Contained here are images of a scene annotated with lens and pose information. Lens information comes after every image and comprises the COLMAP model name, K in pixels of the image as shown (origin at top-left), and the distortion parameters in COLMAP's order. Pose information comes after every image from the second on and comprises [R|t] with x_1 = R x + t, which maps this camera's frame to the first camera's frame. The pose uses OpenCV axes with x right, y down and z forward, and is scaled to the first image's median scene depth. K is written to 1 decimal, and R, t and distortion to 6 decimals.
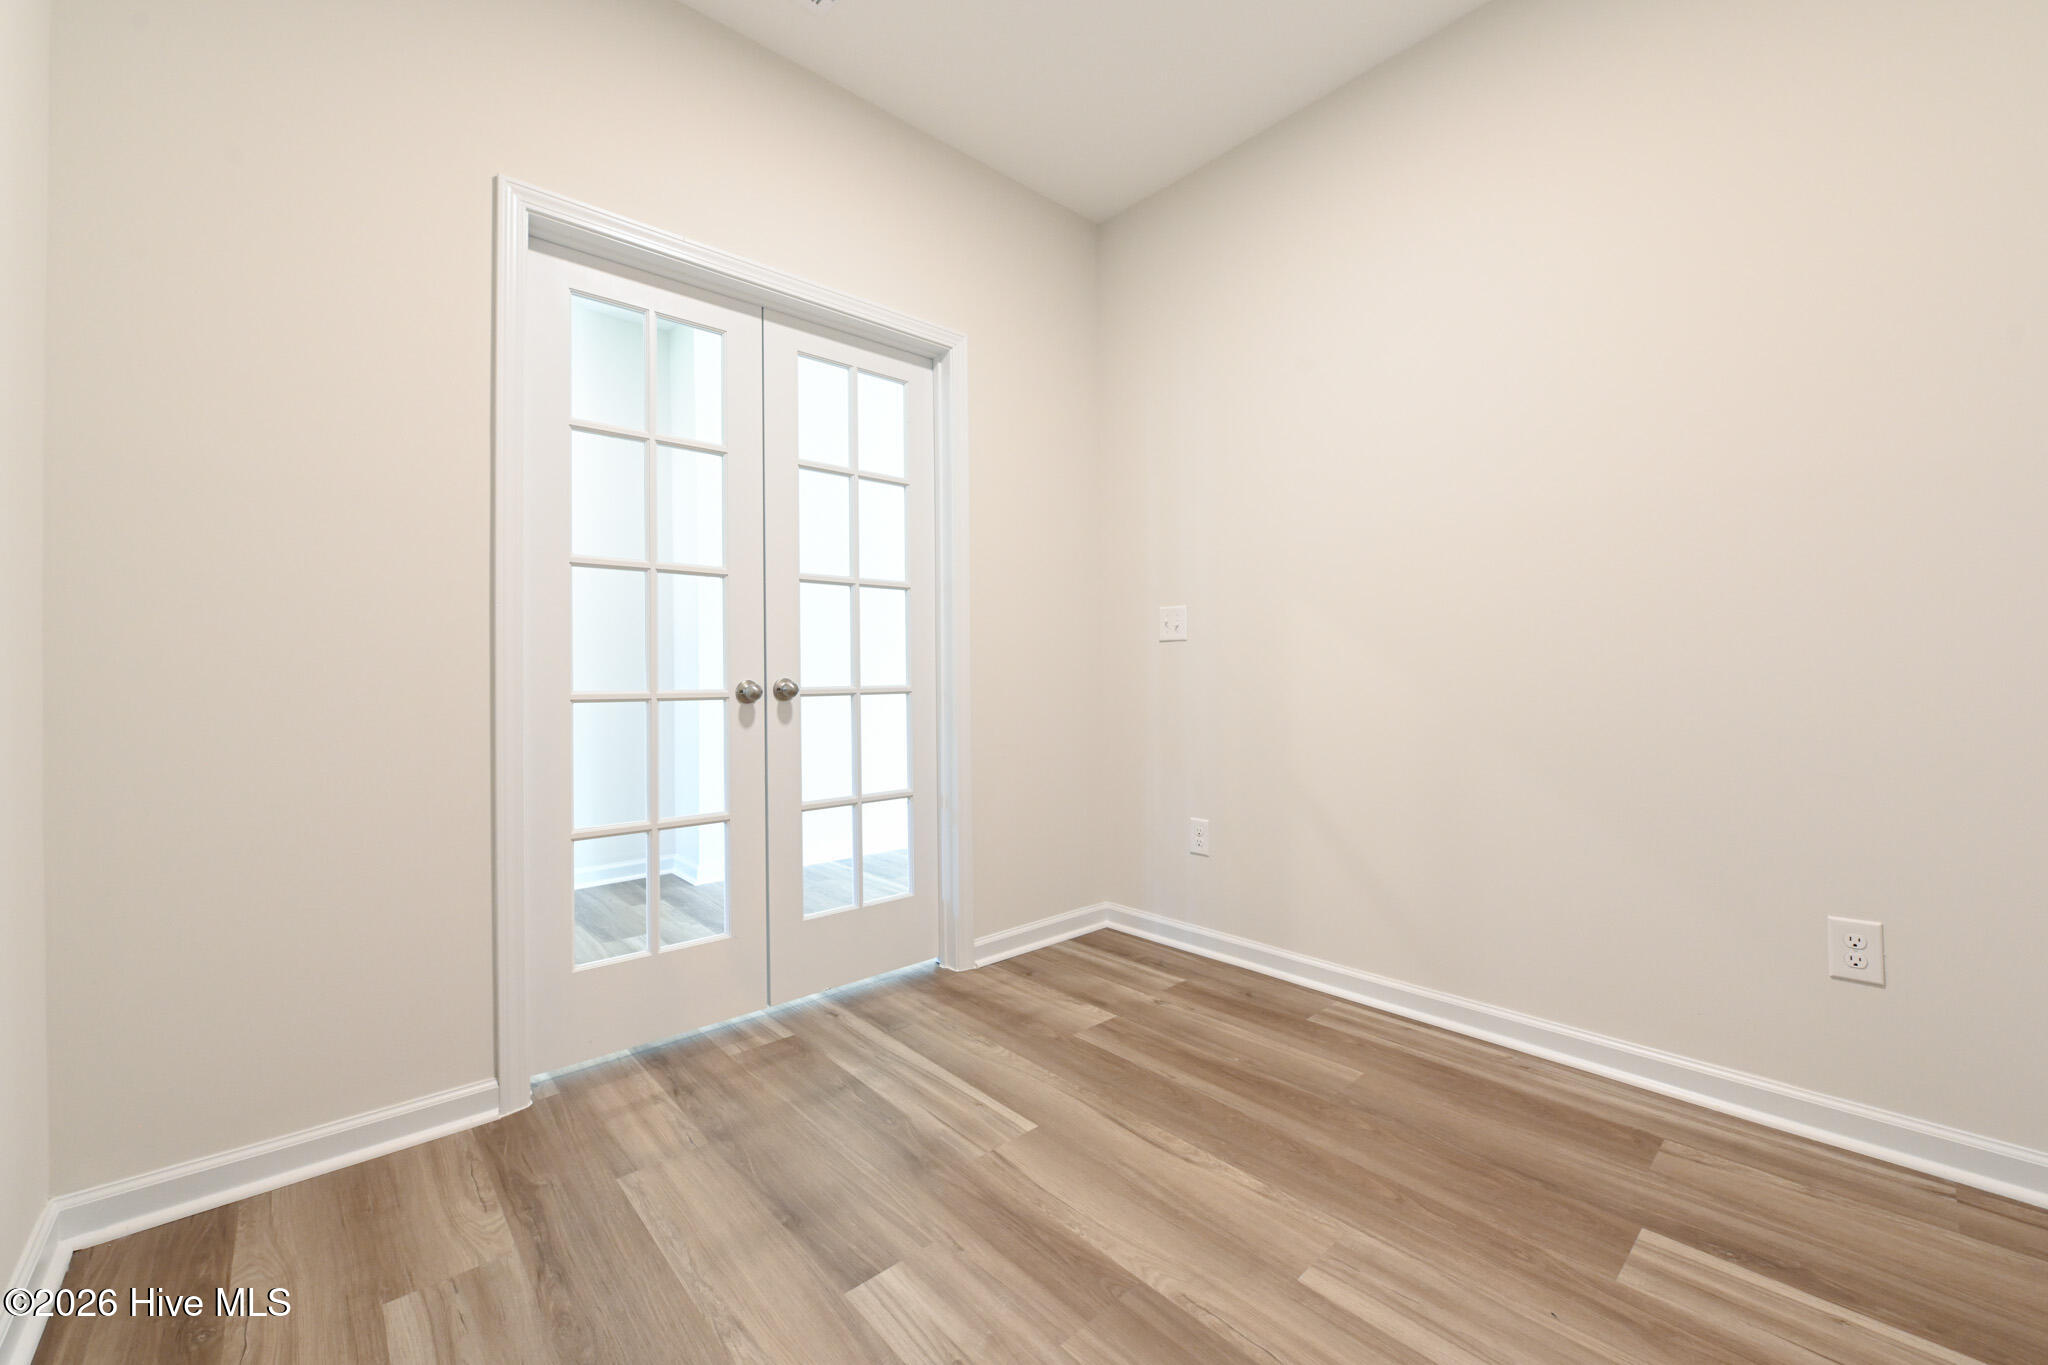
lens RADIAL K [[814.0, 0, 1021.2], [0, 814.0, 673.4], [0, 0, 1]] dist [-0.010312, -0.000425]
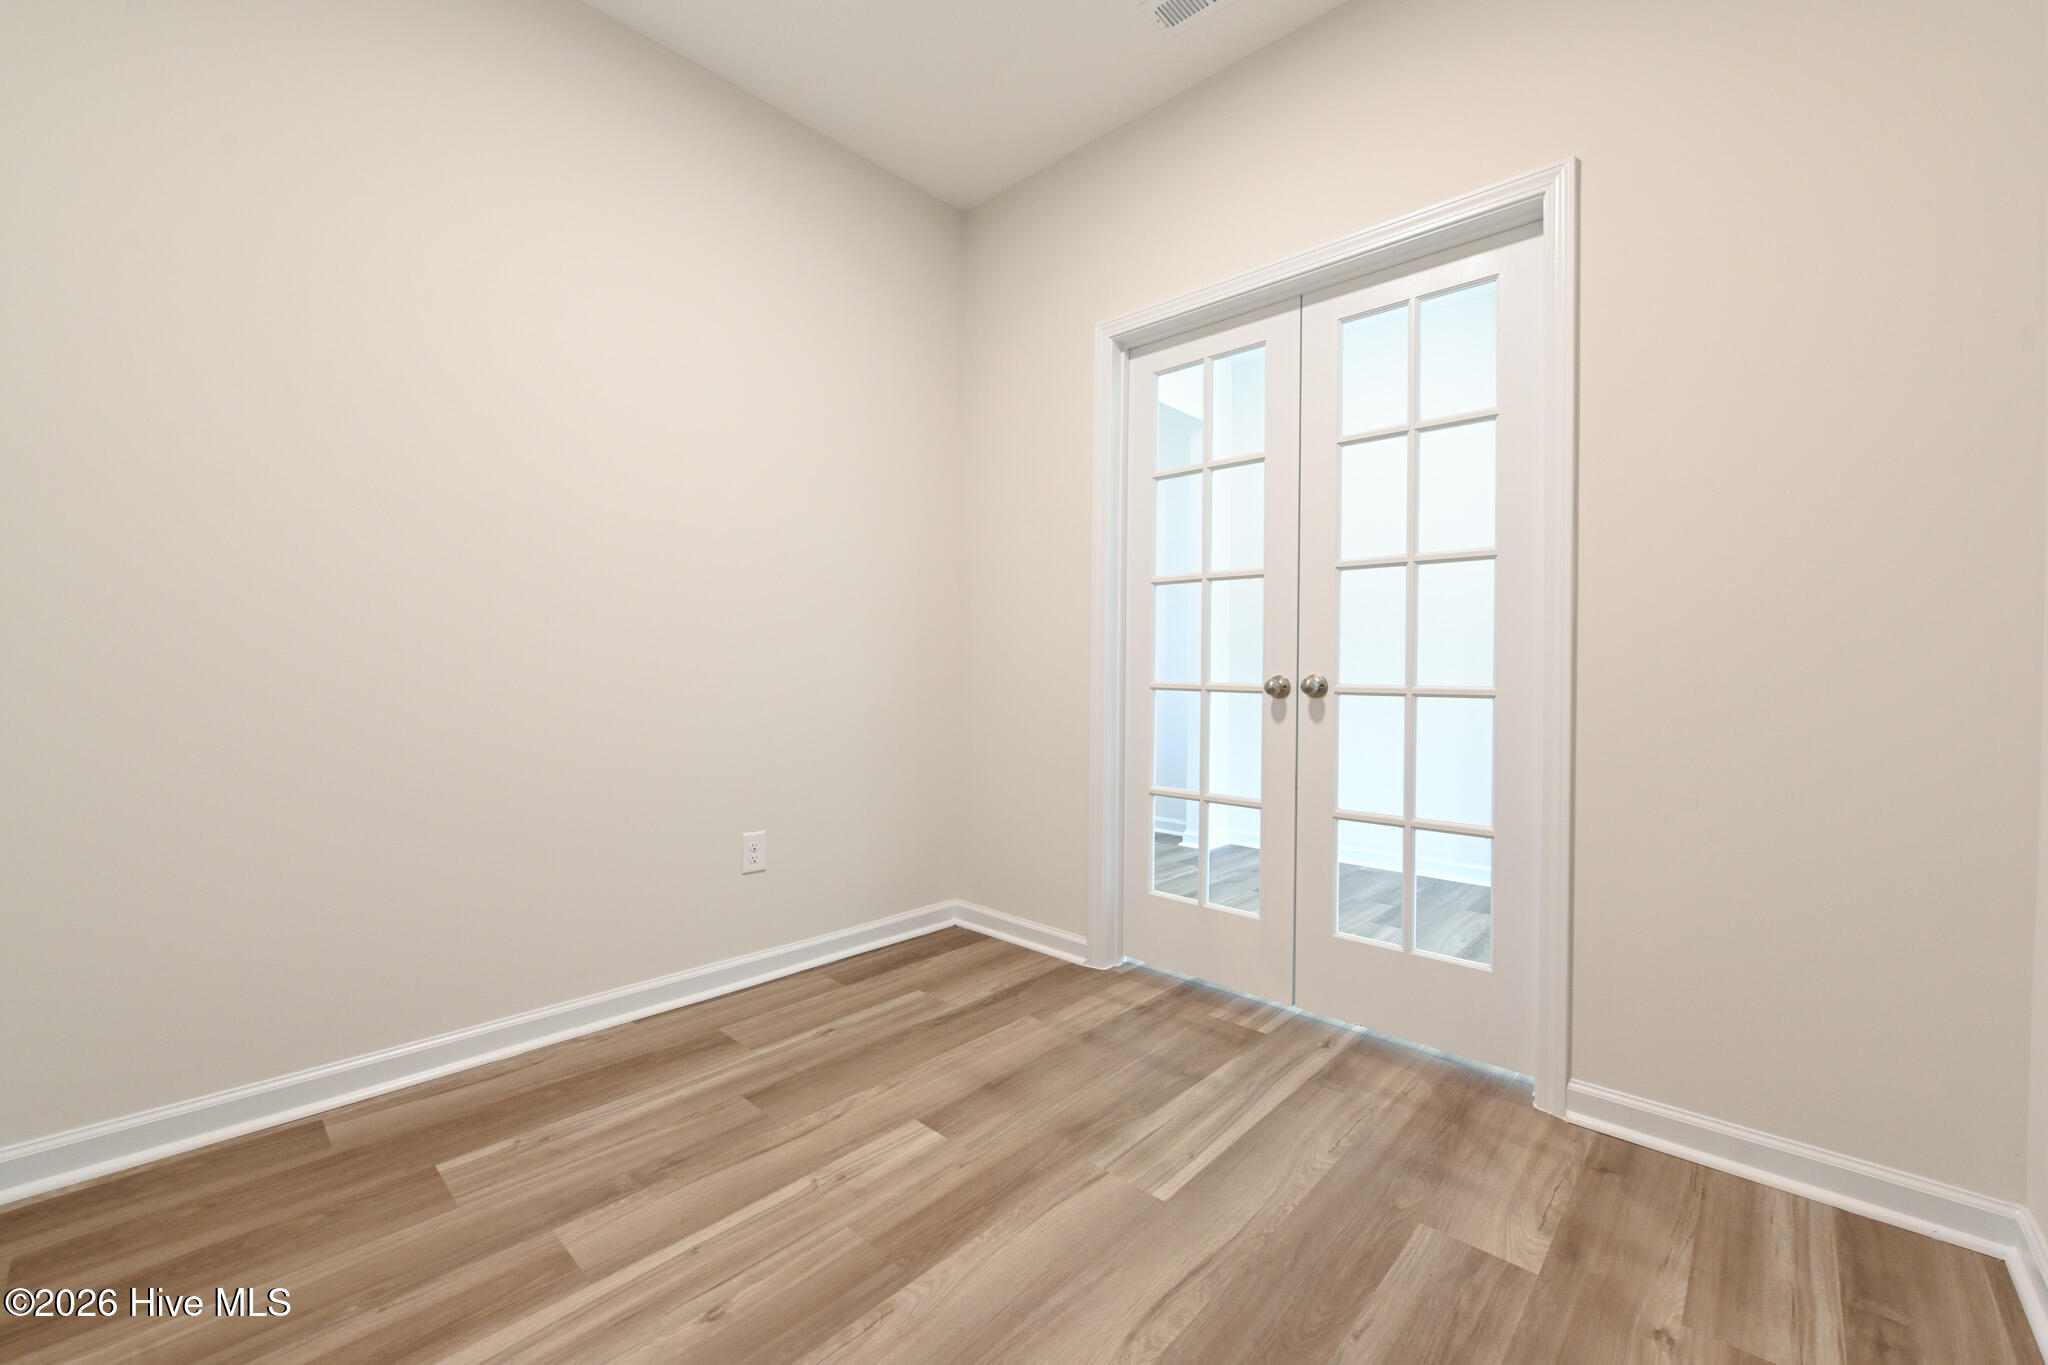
lens RADIAL K [[814.0, 0, 1021.2], [0, 814.0, 673.4], [0, 0, 1]] dist [-0.010312, -0.000425]
pose [[0.086518, 0.016821, -0.996108, 0.709153], [-0.005093, 0.999852, 0.016441, -0.010238], [0.996237, 0.003650, 0.086591, 0.645618]]
